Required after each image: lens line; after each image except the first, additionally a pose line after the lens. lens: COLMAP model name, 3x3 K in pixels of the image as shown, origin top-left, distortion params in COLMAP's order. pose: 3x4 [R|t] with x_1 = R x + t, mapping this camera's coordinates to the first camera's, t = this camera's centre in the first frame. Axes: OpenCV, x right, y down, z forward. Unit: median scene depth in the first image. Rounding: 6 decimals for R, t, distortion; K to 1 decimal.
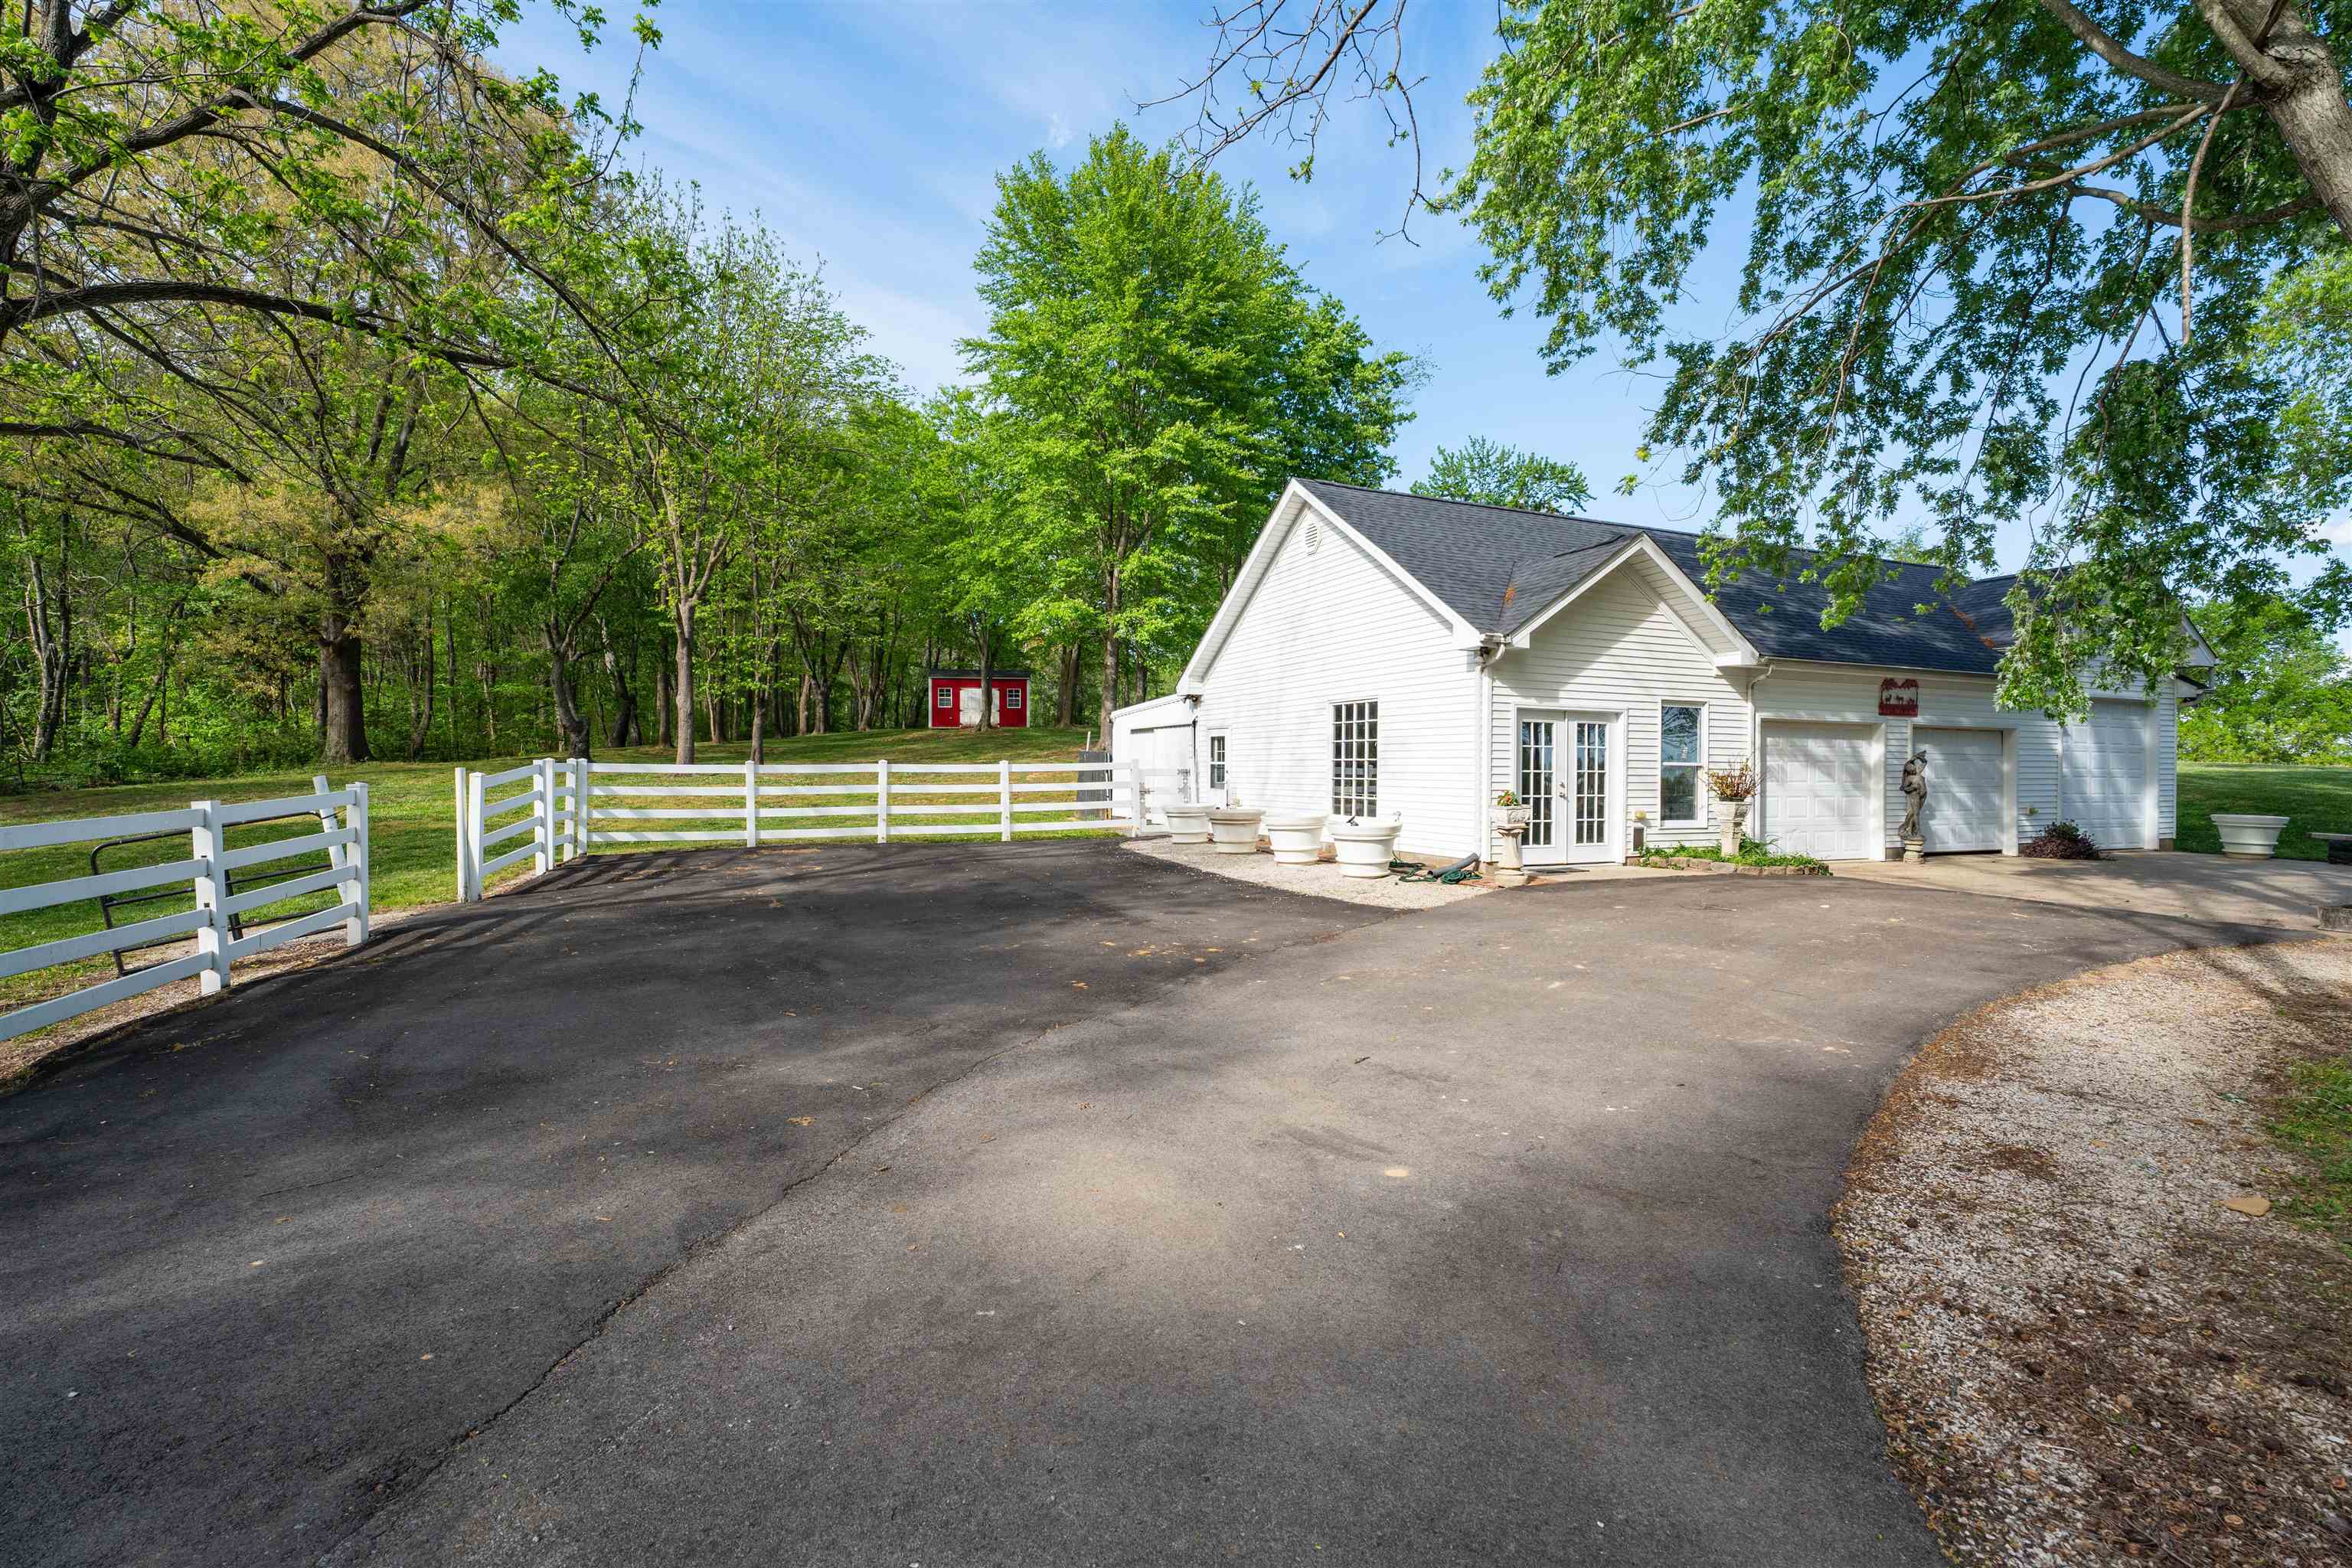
lens RADIAL K [[1024.7, 0, 1183.9], [0, 1024.7, 772.6], [0, 0, 1]] dist [0.005793, 0.000950]
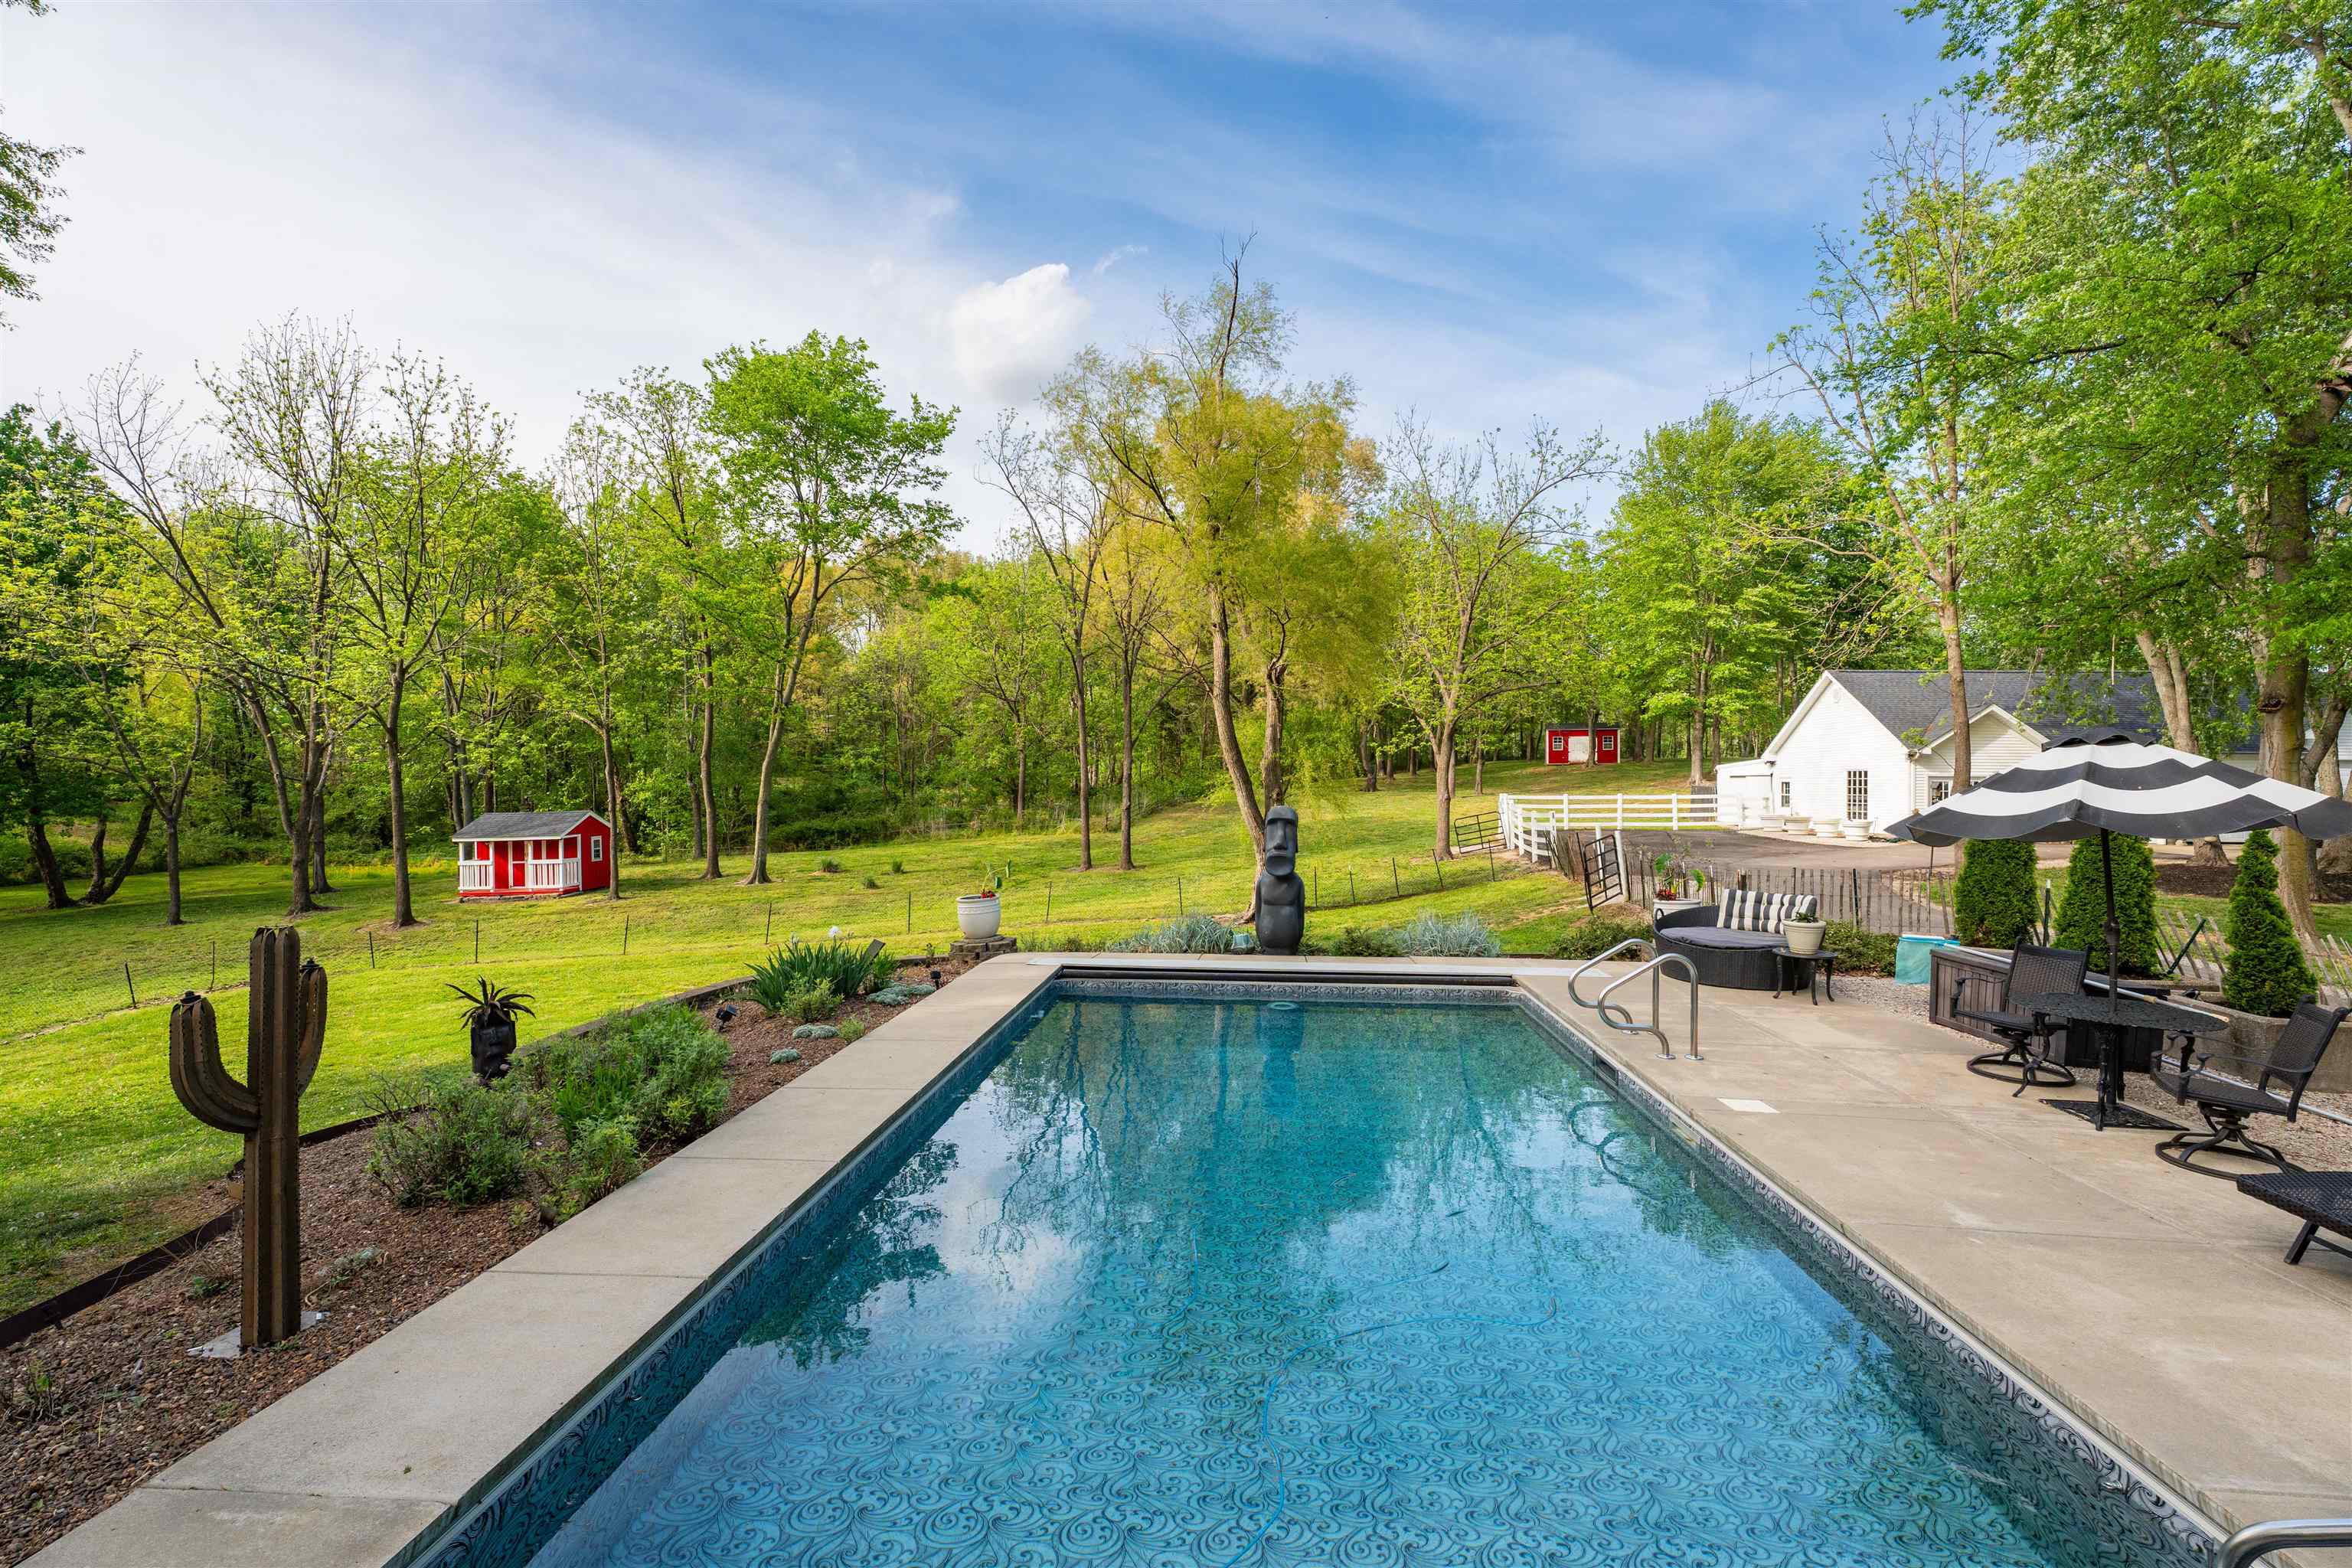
lens RADIAL K [[1024.7, 0, 1169.3], [0, 1024.7, 788.7], [0, 0, 1]] dist [0.005793, 0.000950]
pose [[0.882487, -0.001988, -0.470332, -0.107471], [0.001909, 0.999998, -0.000645, -0.026478], [0.470332, -0.000329, 0.882489, -1.682598]]
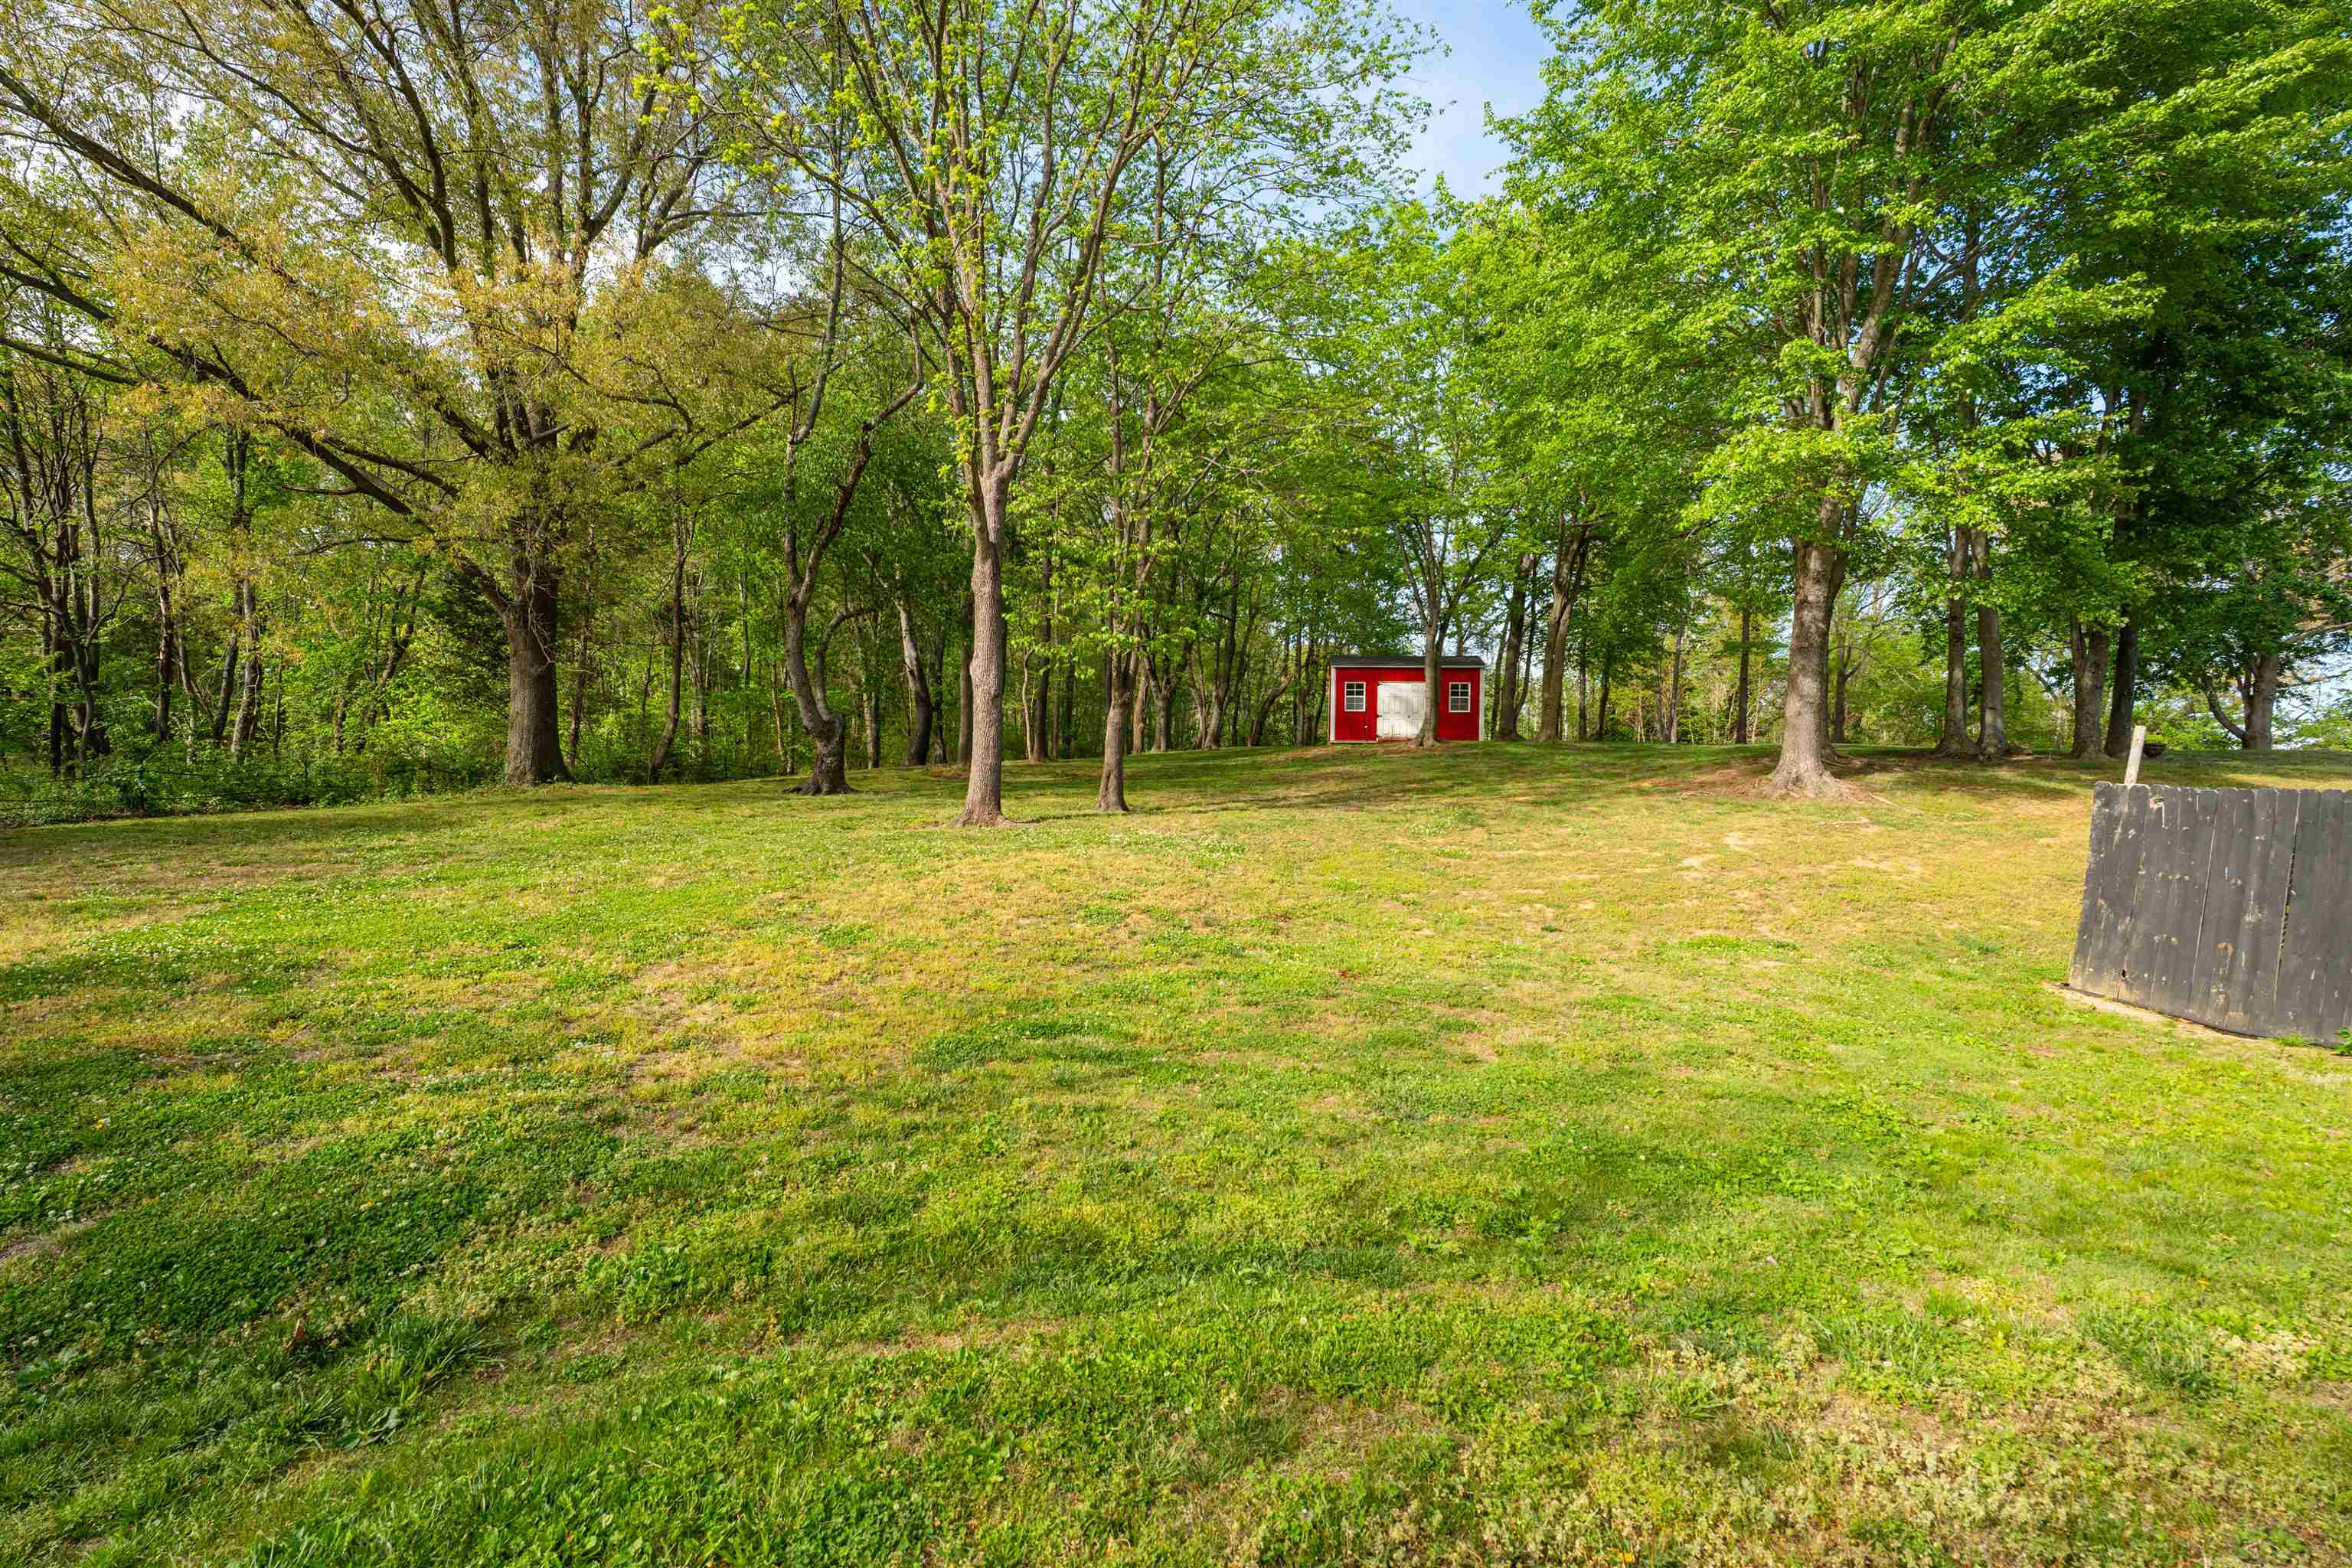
lens RADIAL K [[1024.7, 0, 1175.0], [0, 1024.7, 787.0], [0, 0, 1]] dist [0.005793, 0.000950]
pose [[0.959971, 0.016303, -0.279625, -0.489278], [-0.019278, 0.999783, -0.007895, -0.023880], [0.279435, 0.012970, 0.960077, 1.038758]]
